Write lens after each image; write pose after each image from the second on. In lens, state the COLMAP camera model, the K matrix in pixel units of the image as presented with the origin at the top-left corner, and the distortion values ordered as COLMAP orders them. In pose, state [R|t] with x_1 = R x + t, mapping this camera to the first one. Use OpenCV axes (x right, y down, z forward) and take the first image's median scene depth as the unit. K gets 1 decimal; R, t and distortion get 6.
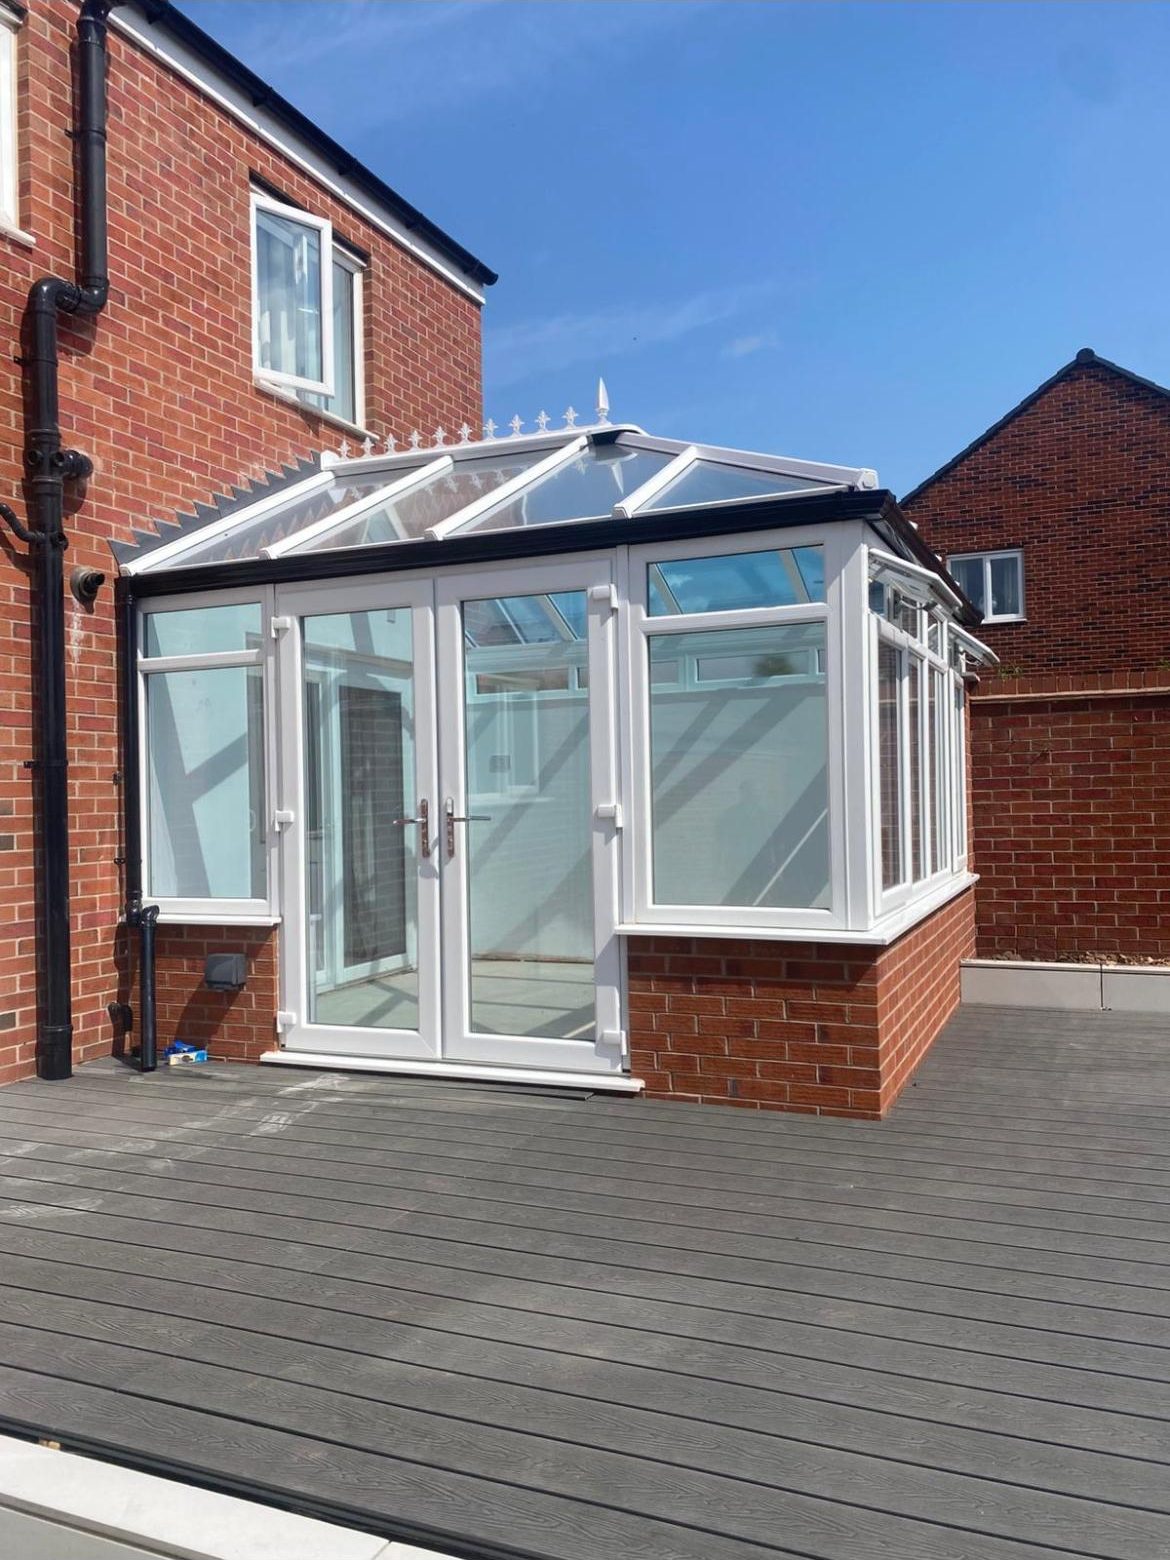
lens RADIAL K [[1166.7, 0, 588.9], [0, 1166.7, 800.6], [0, 0, 1]] dist [0.081260, -0.108939]
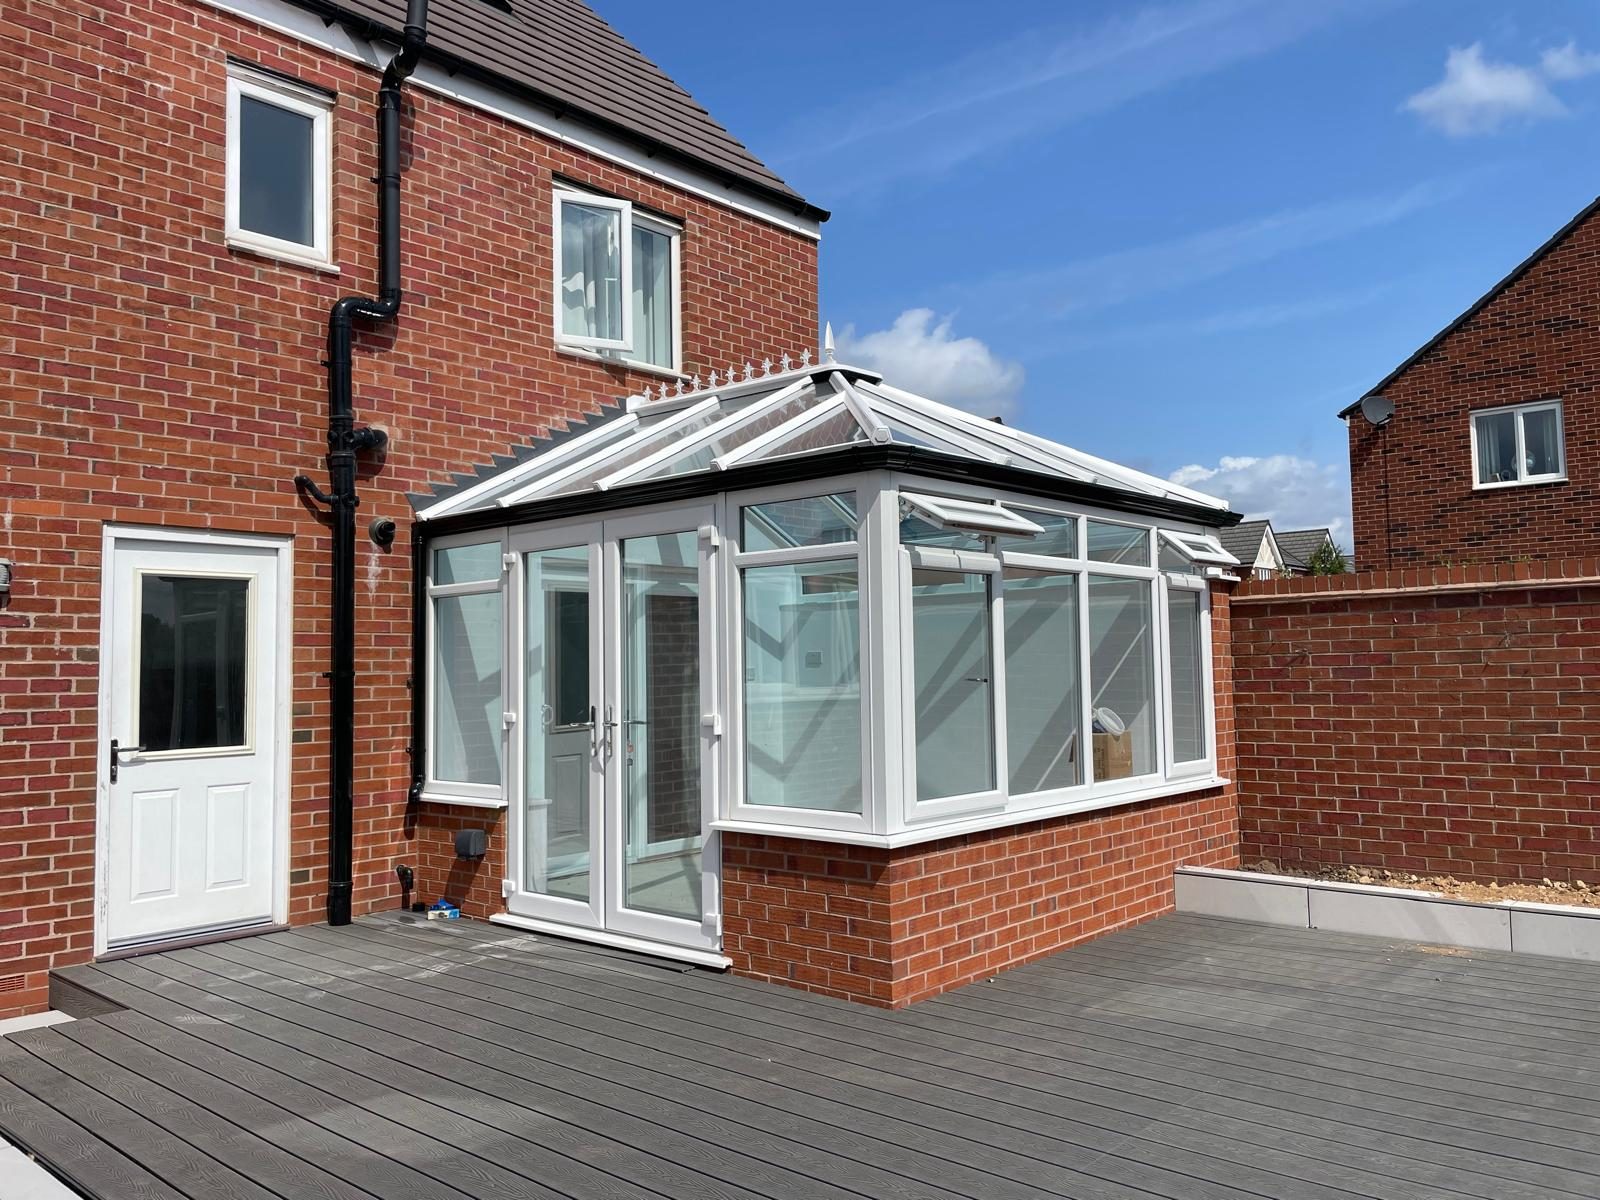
lens RADIAL K [[1196.6, 0, 828.4], [0, 1196.6, 625.0], [0, 0, 1]] dist [0.081260, -0.108939]
pose [[0.953188, -0.007596, -0.302283, 0.410667], [-0.003597, 0.999329, -0.036454, -0.036061], [0.302357, 0.035835, 0.952521, -0.080868]]
